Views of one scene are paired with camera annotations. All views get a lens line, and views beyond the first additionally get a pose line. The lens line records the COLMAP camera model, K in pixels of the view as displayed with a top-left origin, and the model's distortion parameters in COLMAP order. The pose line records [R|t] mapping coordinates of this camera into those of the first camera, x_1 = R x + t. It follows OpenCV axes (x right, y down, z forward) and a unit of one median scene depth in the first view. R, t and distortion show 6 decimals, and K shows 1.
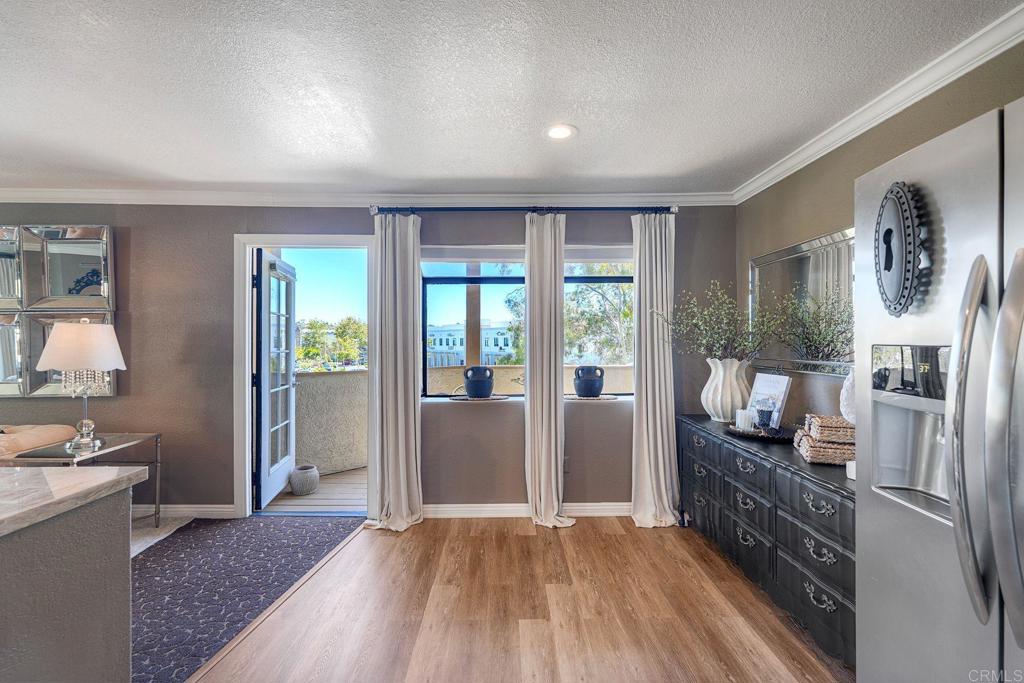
lens RADIAL K [[451.4, 0, 516.2], [0, 451.4, 342.4], [0, 0, 1]] dist [-0.000650, 0.000042]
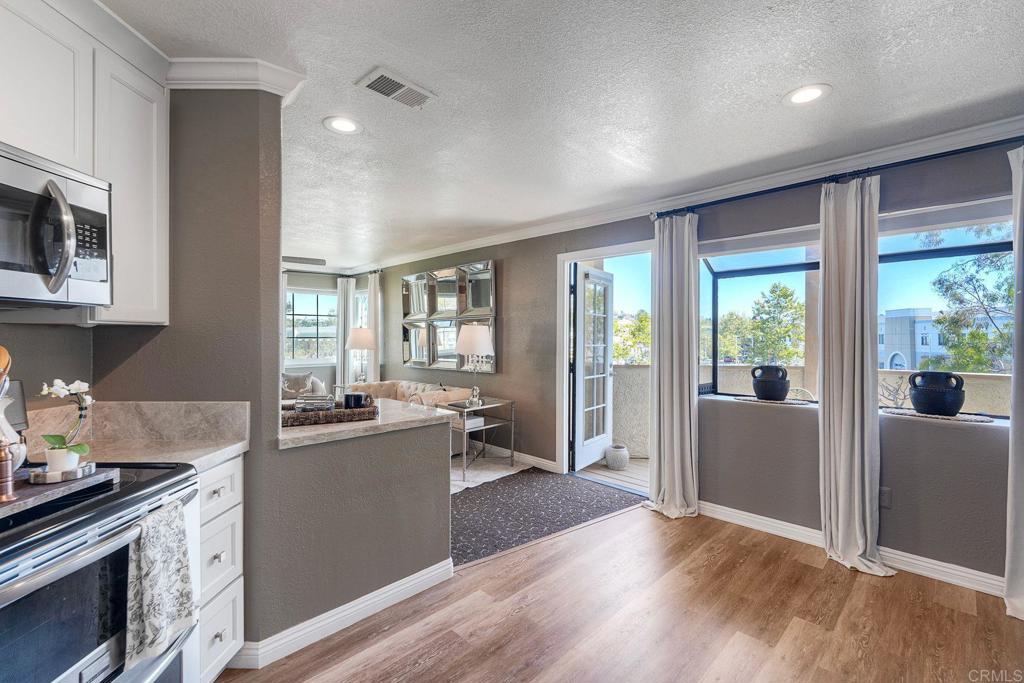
lens RADIAL K [[457.9, 0, 506.7], [0, 457.9, 336.8], [0, 0, 1]] dist [-0.000004, 0.000199]
pose [[0.684195, 0.002582, -0.729295, 0.244809], [-0.005431, 0.999984, -0.001554, 0.000364], [0.729279, 0.005024, 0.684198, -0.010024]]
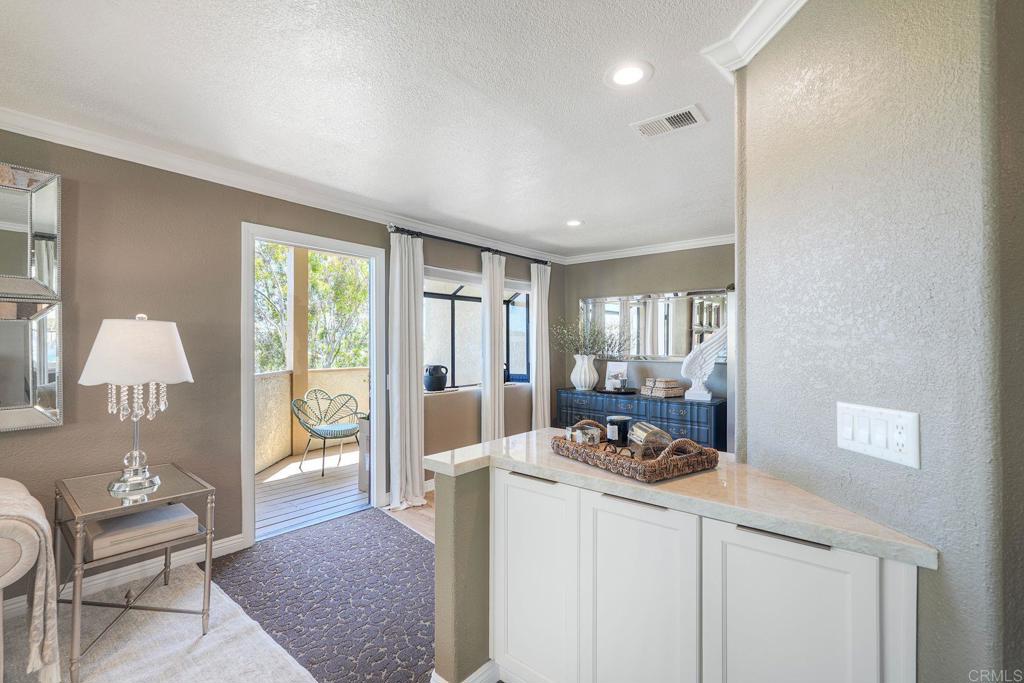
lens RADIAL K [[448.4, 0, 509.7], [0, 448.4, 344.9], [0, 0, 1]] dist [0.001801, 0.000218]
pose [[0.657732, -0.000217, 0.753252, -0.954414], [0.001644, 0.999998, -0.001147, -0.001226], [-0.753250, 0.001993, 0.657731, 0.047410]]
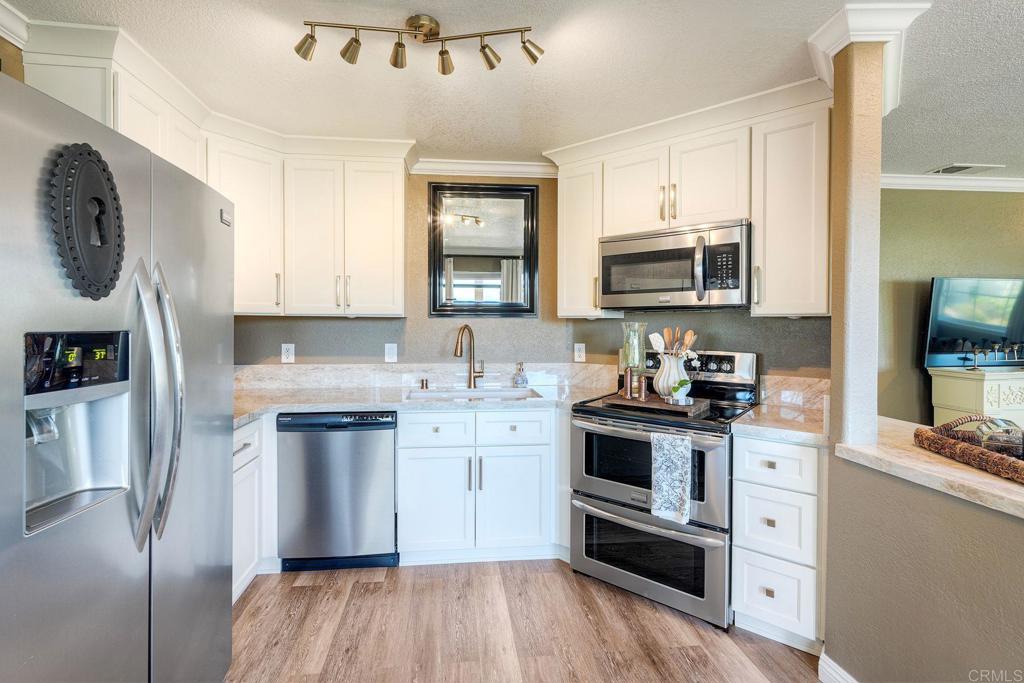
lens RADIAL K [[457.3, 0, 496.8], [0, 457.3, 328.6], [0, 0, 1]] dist [-0.000536, 0.000565]
pose [[-0.996702, -0.000852, -0.081144, 0.044856], [-0.002135, 0.999874, 0.015732, -0.004331], [0.081120, 0.015853, -0.996578, 0.642705]]
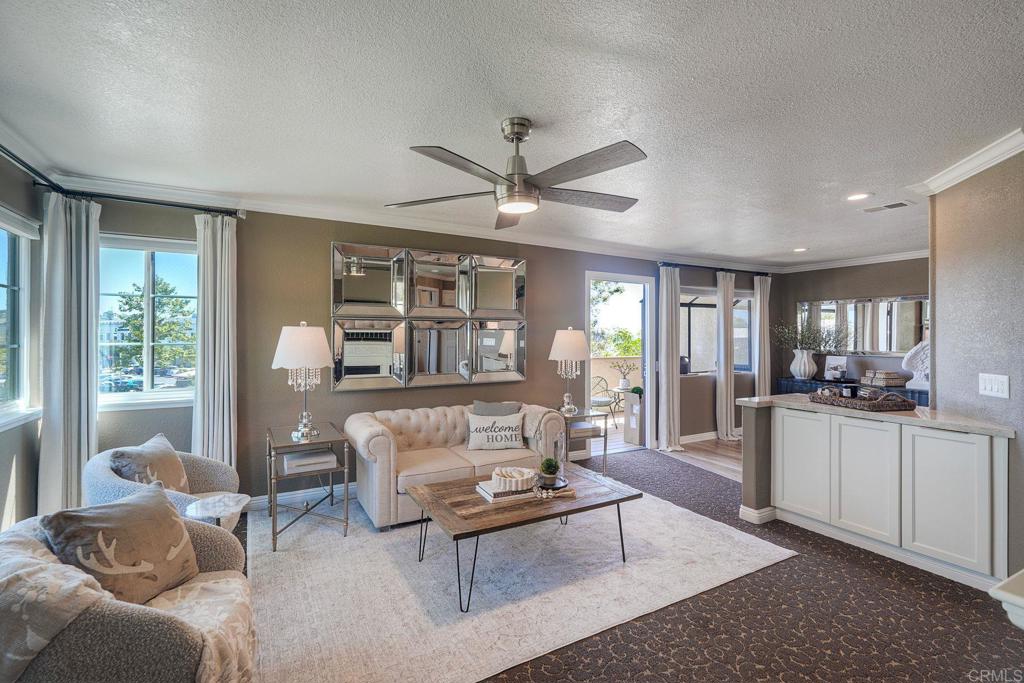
lens RADIAL K [[457.9, 0, 506.7], [0, 457.9, 336.8], [0, 0, 1]] dist [-0.000004, 0.000199]
pose [[0.882942, 0.003133, 0.469471, -1.611120], [-0.002298, 0.999995, -0.002352, -0.014624], [-0.469476, 0.000997, 0.882945, -0.233399]]
